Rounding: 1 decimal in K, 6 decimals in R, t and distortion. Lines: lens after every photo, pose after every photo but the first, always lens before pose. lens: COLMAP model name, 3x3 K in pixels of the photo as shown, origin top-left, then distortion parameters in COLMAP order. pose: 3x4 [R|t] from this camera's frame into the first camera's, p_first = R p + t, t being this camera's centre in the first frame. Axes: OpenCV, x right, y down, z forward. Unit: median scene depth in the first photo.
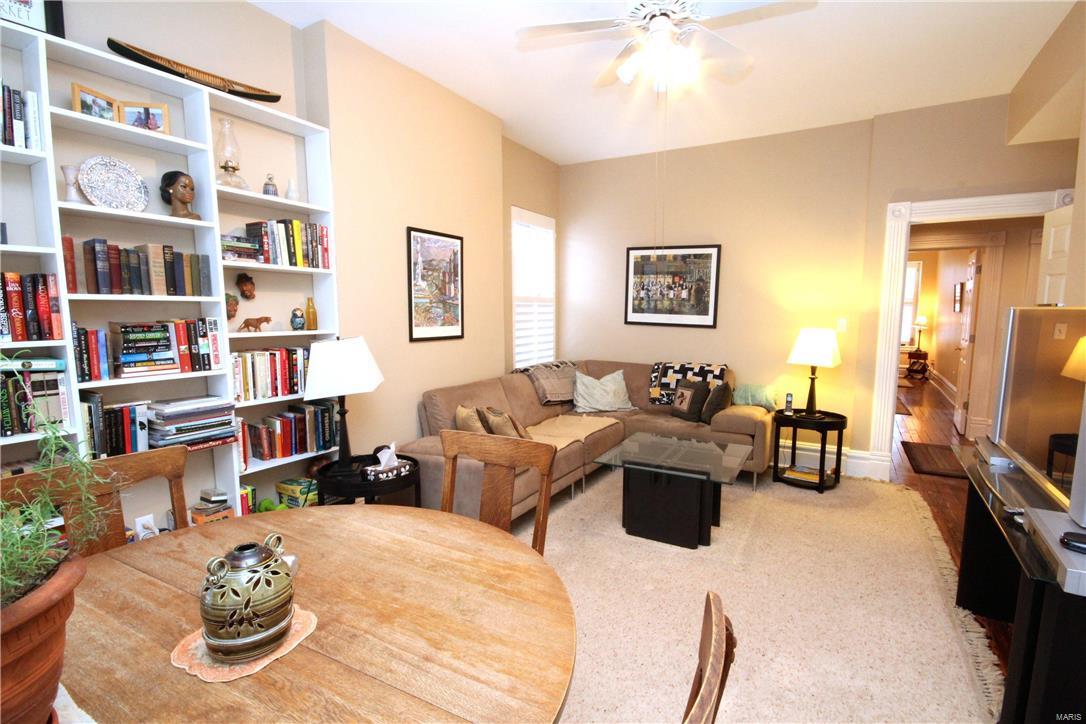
lens RADIAL K [[501.9, 0, 545.2], [0, 501.9, 365.8], [0, 0, 1]] dist [0.001689, 0.000113]
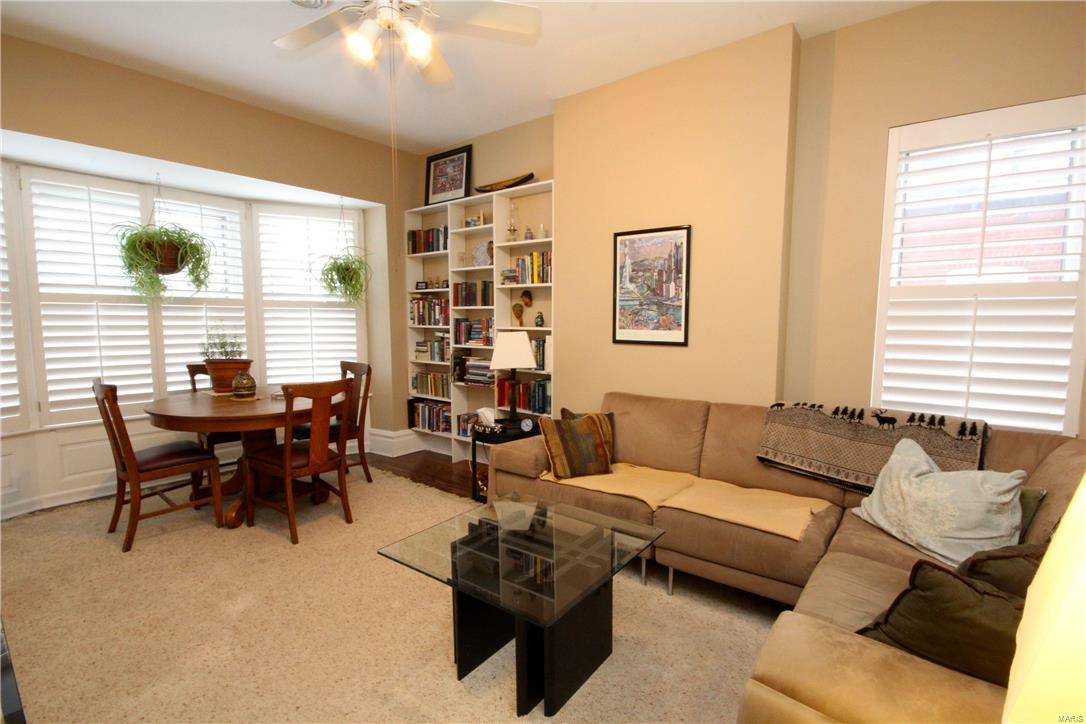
lens RADIAL K [[501.9, 0, 546.6], [0, 501.9, 361.2], [0, 0, 1]] dist [0.001689, 0.000113]
pose [[-0.114875, 0.087207, -0.989545, 0.783531], [-0.110528, 0.988832, 0.099976, -0.099111], [0.987212, 0.120858, -0.103954, 0.973105]]
